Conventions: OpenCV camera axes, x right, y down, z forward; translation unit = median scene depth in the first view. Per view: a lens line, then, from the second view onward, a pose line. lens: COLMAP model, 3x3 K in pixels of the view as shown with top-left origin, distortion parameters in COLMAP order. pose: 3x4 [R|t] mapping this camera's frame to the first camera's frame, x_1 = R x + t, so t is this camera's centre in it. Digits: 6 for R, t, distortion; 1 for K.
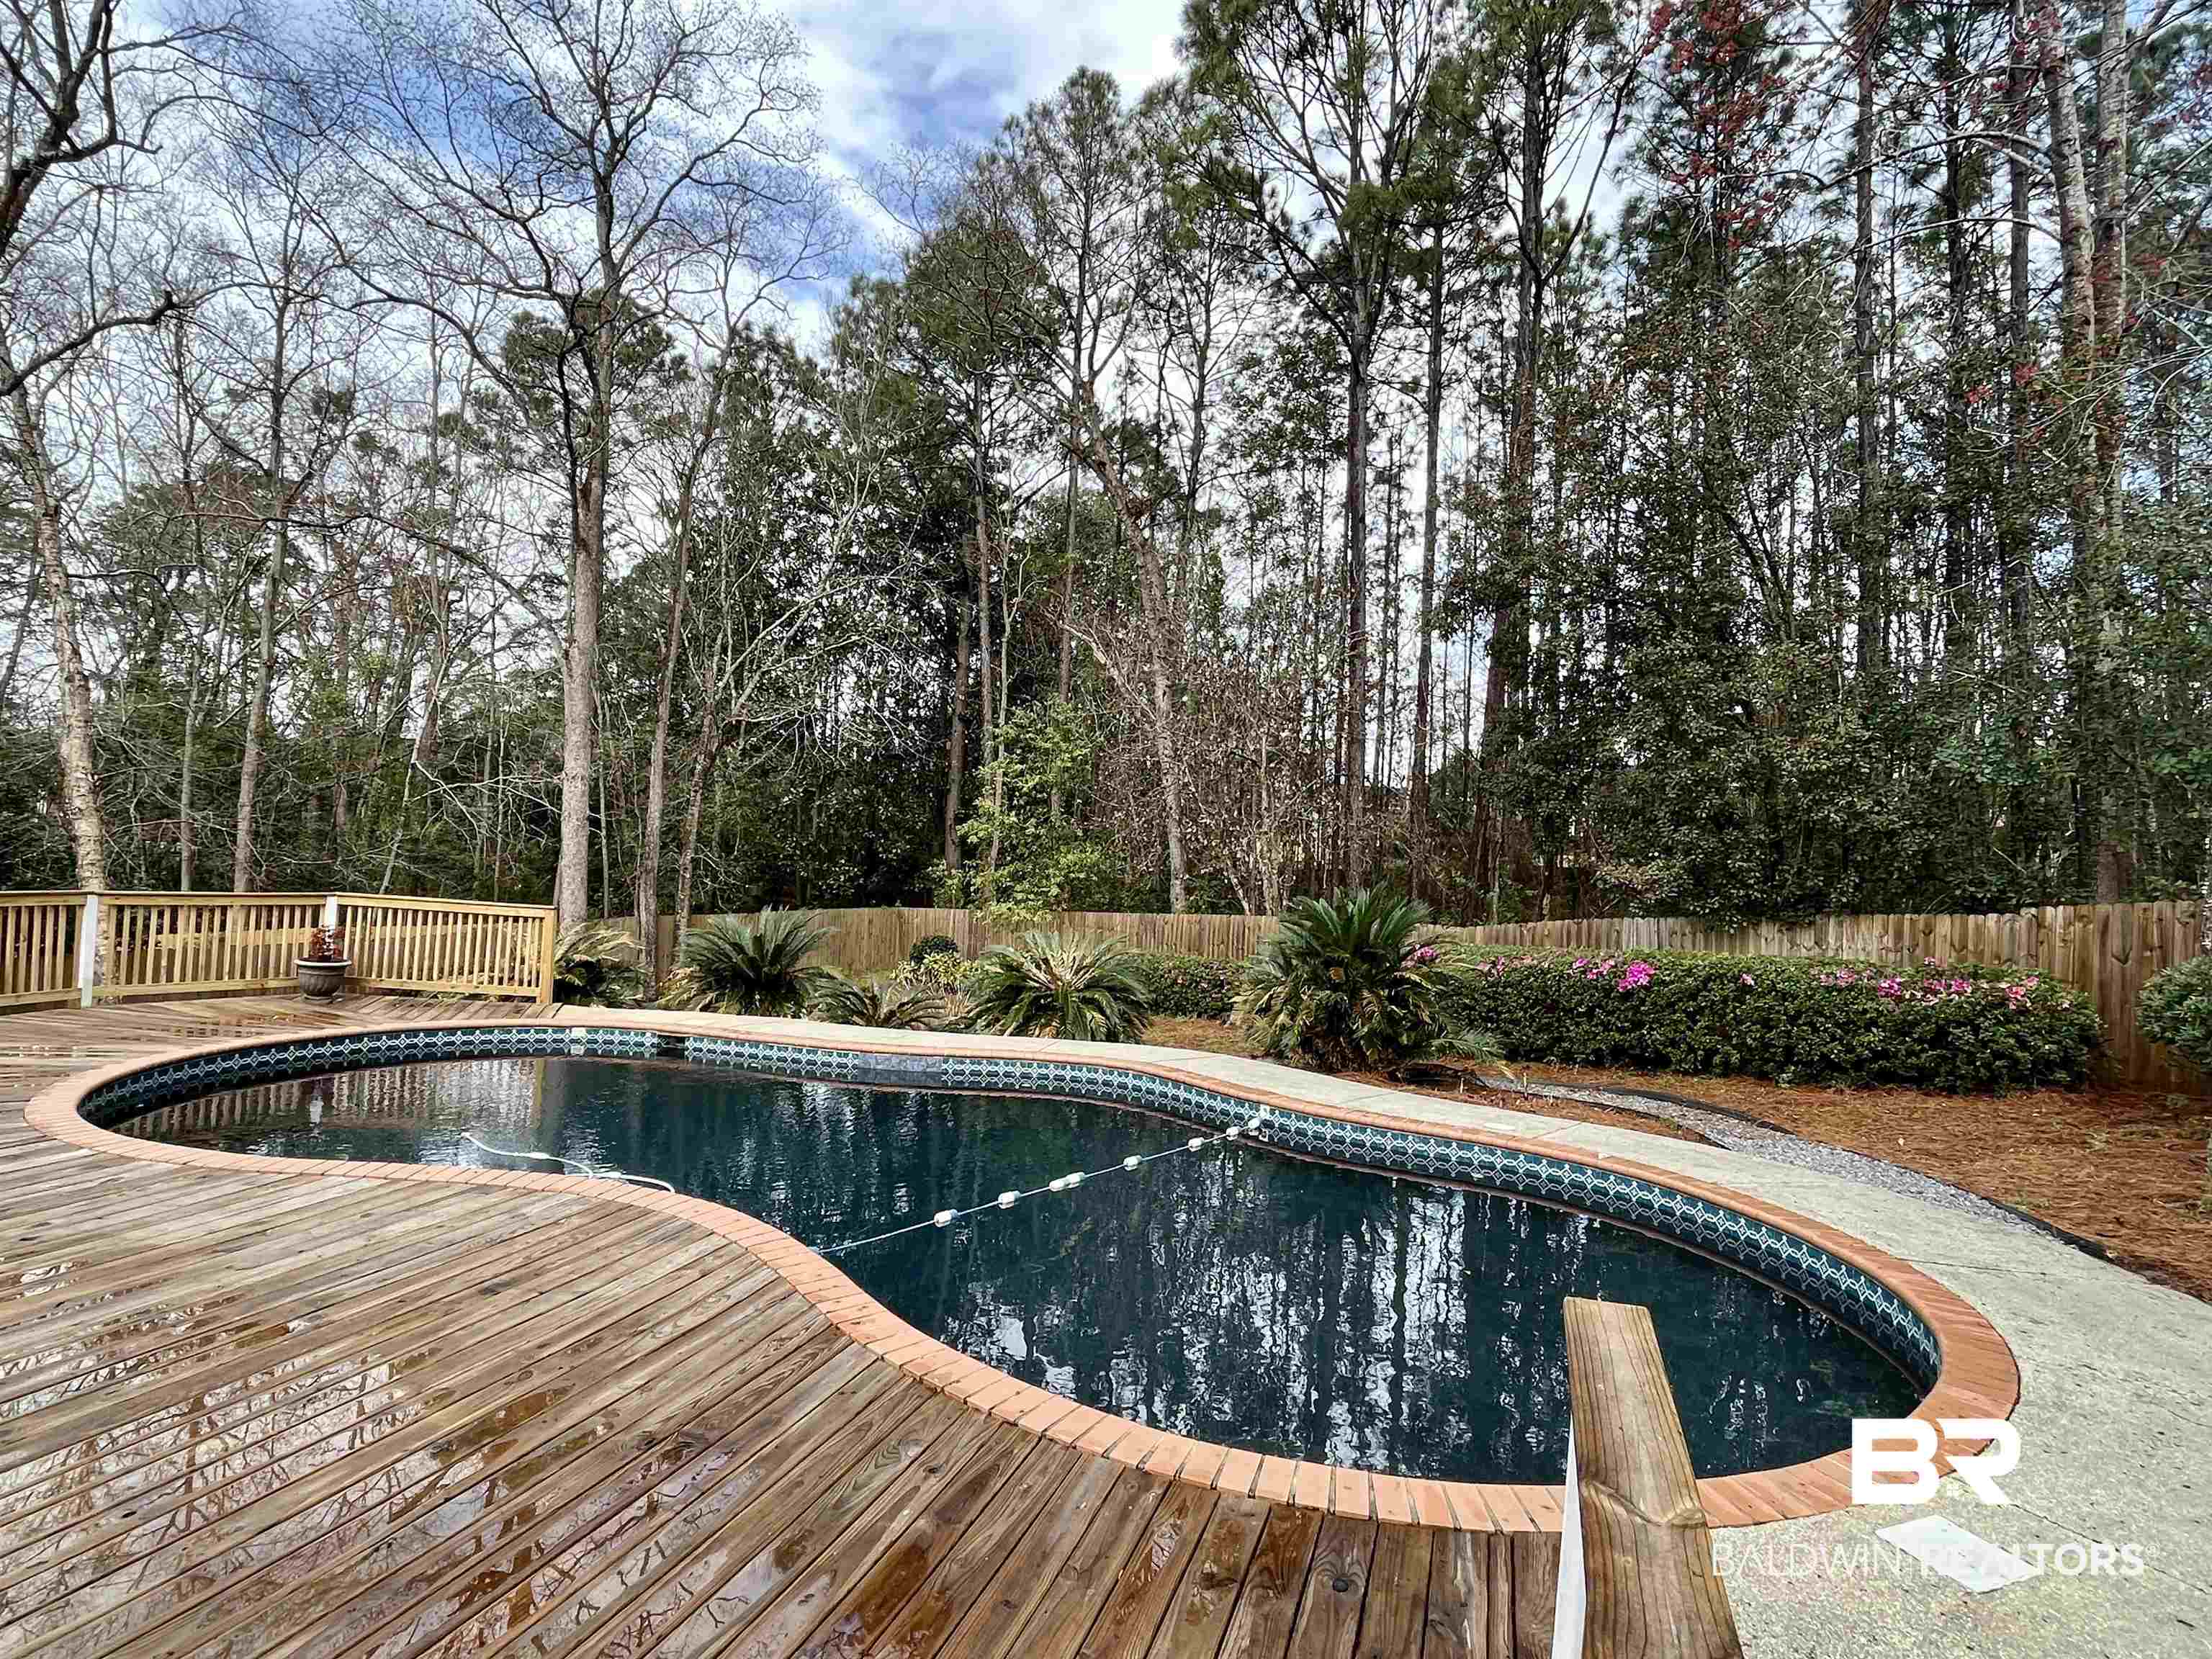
lens RADIAL K [[1224.9, 0, 1104.9], [0, 1224.9, 829.2], [0, 0, 1]] dist [-0.004938, -0.001037]
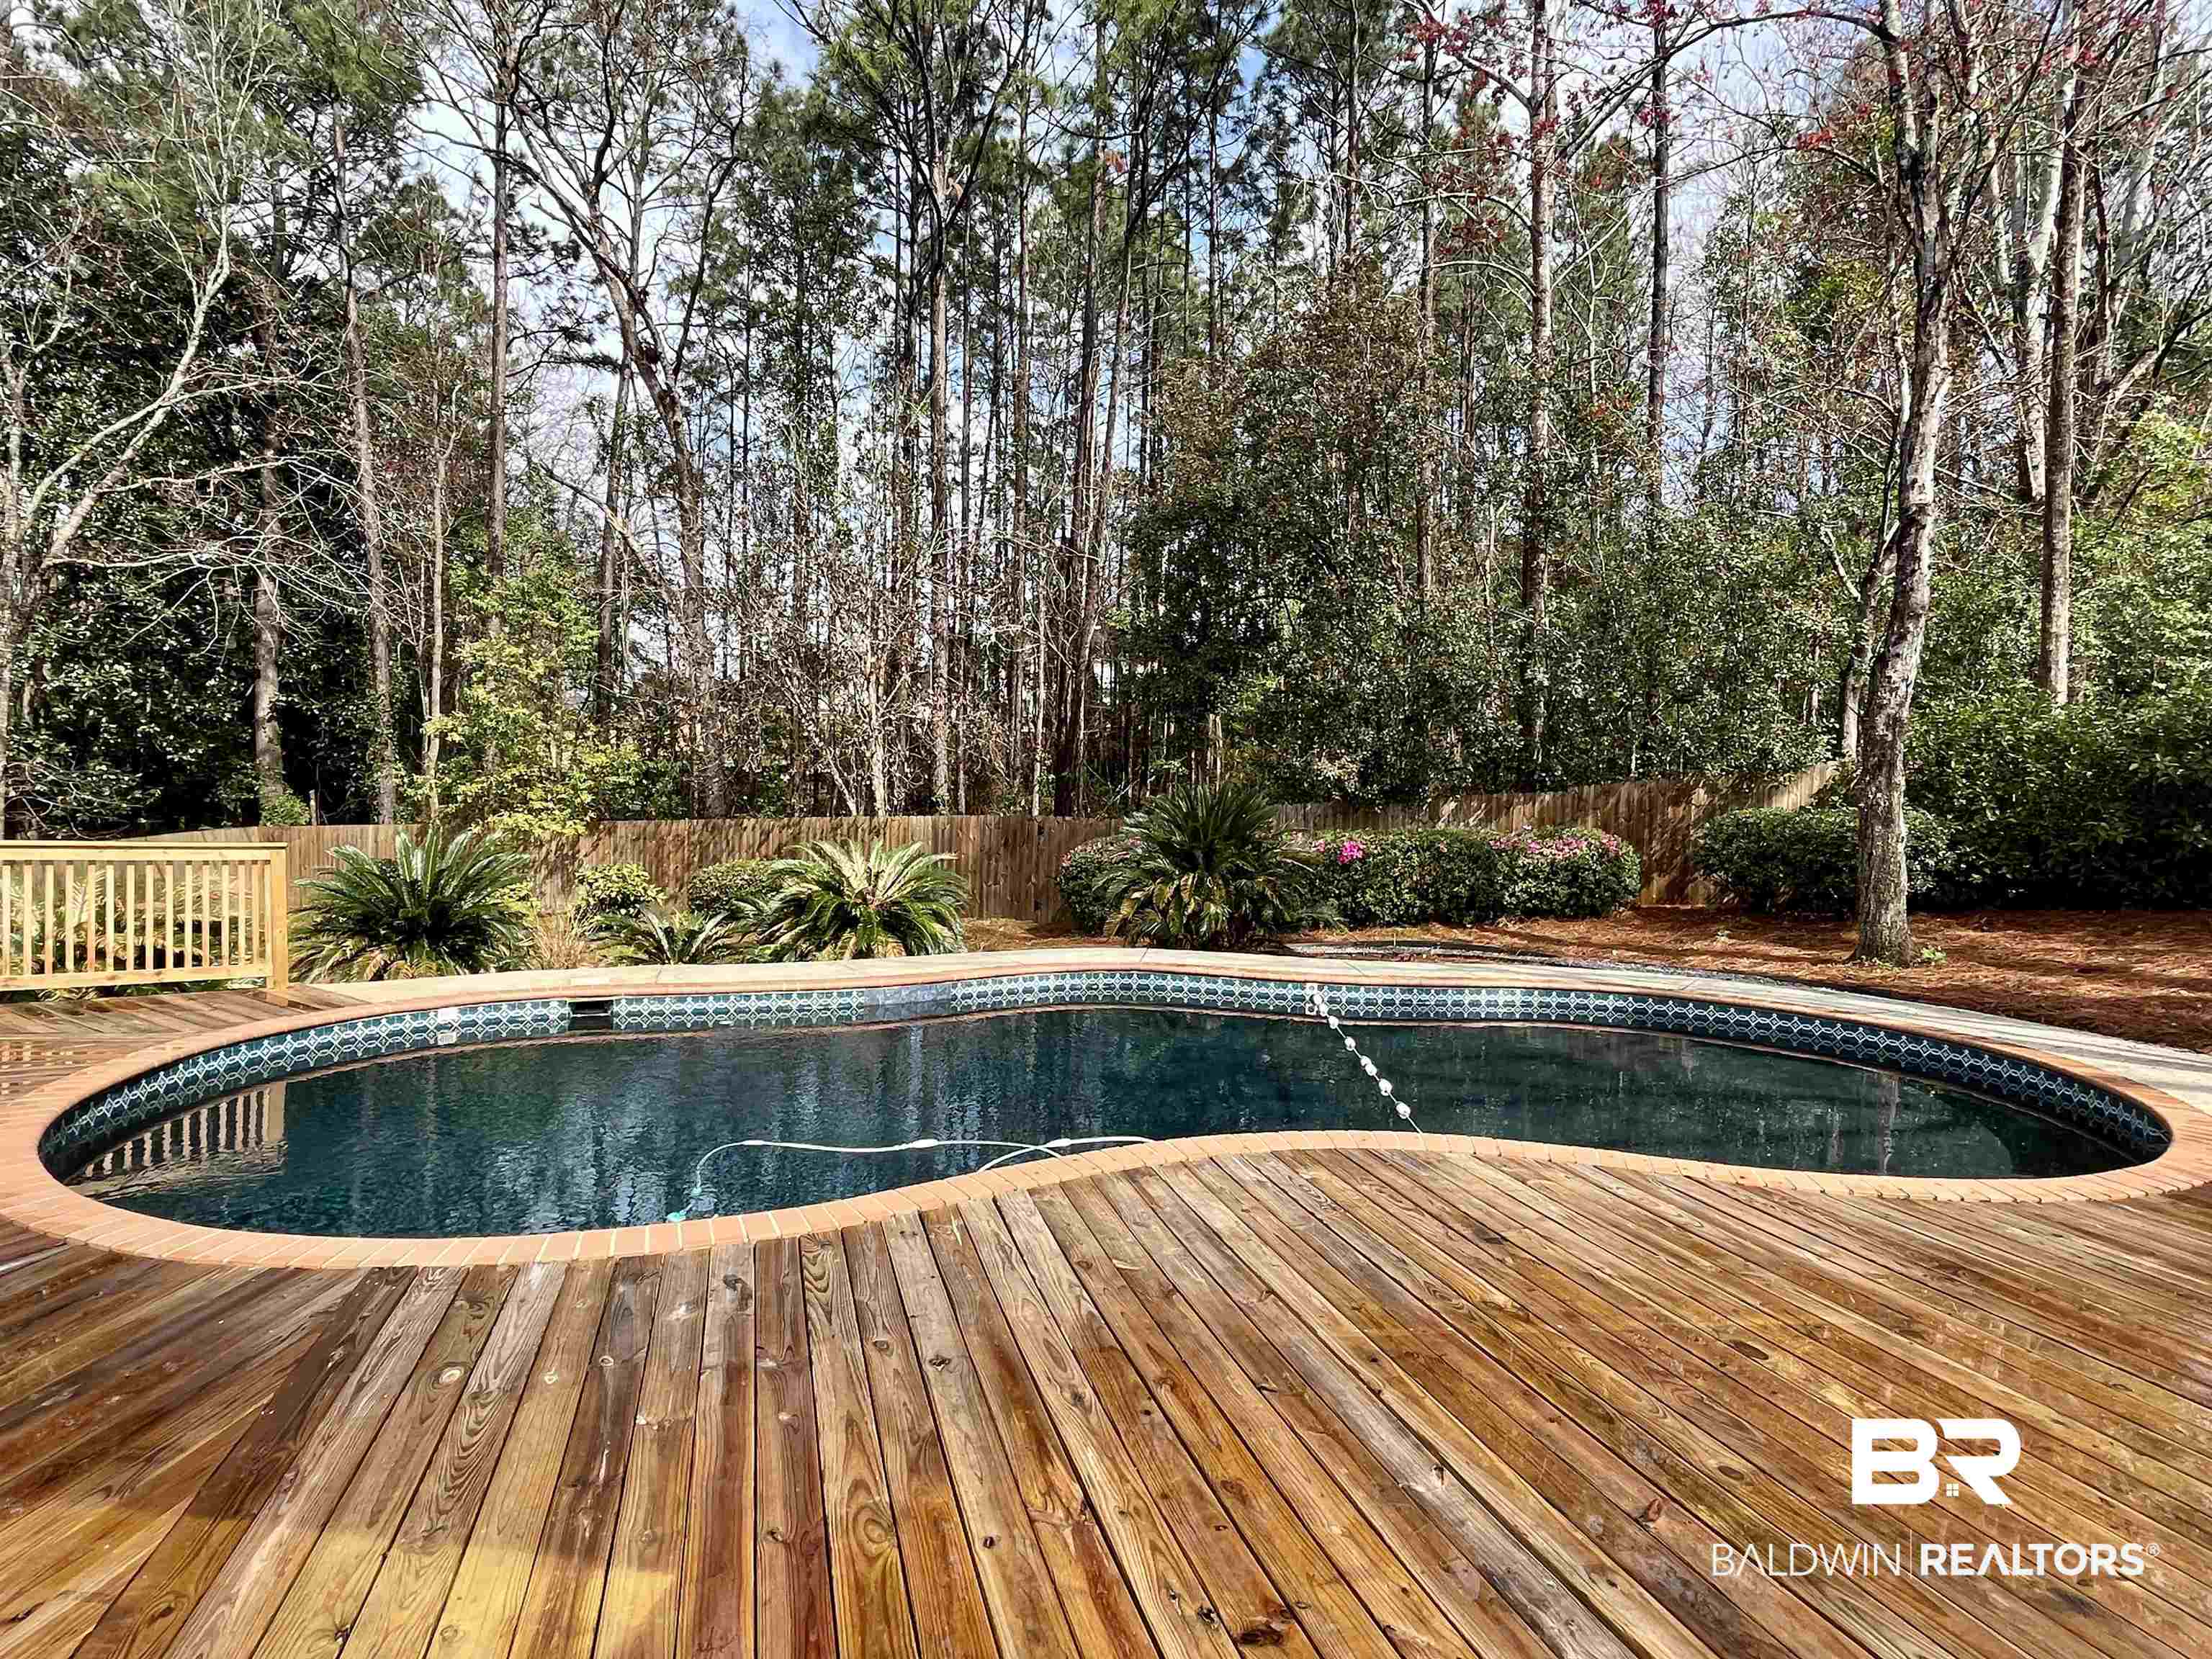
lens RADIAL K [[1224.9, 0, 1115.8], [0, 1224.9, 819.0], [0, 0, 1]] dist [-0.004938, -0.001037]
pose [[0.790031, -0.043167, 0.611546, -1.103579], [-0.005660, 0.996962, 0.077684, -0.014848], [-0.613041, -0.064834, 0.787386, 0.389687]]
